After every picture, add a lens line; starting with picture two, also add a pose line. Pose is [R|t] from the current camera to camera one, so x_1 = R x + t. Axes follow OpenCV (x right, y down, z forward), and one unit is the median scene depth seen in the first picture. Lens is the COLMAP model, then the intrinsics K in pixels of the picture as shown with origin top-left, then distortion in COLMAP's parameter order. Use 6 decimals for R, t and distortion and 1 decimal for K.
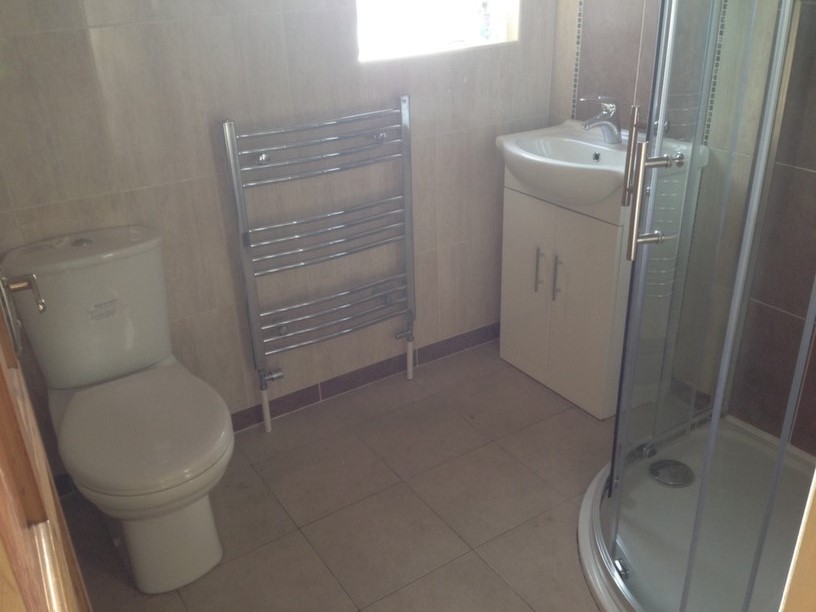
lens RADIAL K [[740.6, 0, 411.5], [0, 740.6, 305.2], [0, 0, 1]] dist [0.075014, -0.026430]
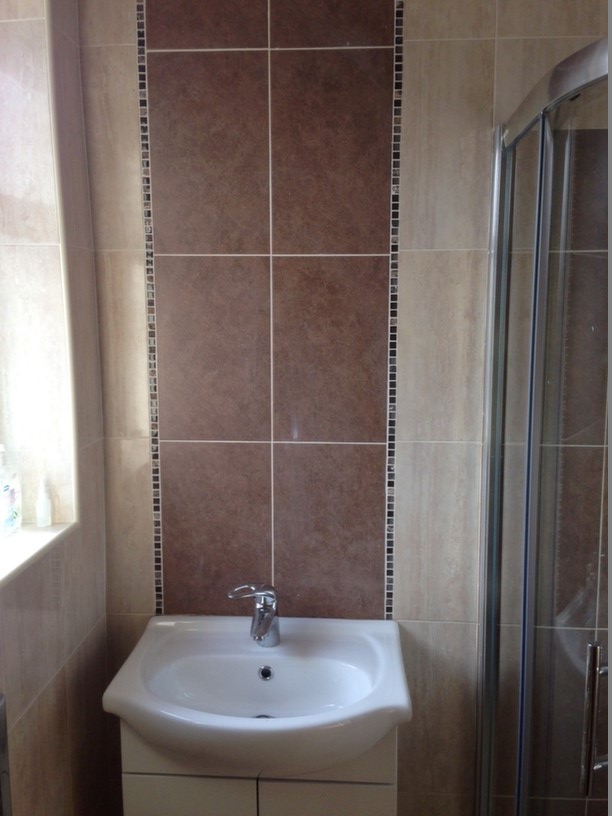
lens RADIAL K [[740.6, 0, 303.3], [0, 740.6, 413.8], [0, 0, 1]] dist [0.075014, -0.026430]
pose [[0.614372, -0.069327, 0.785965, -0.231106], [0.330280, 0.927256, -0.176383, -0.279837], [-0.716563, 0.367953, 0.592578, 0.496192]]
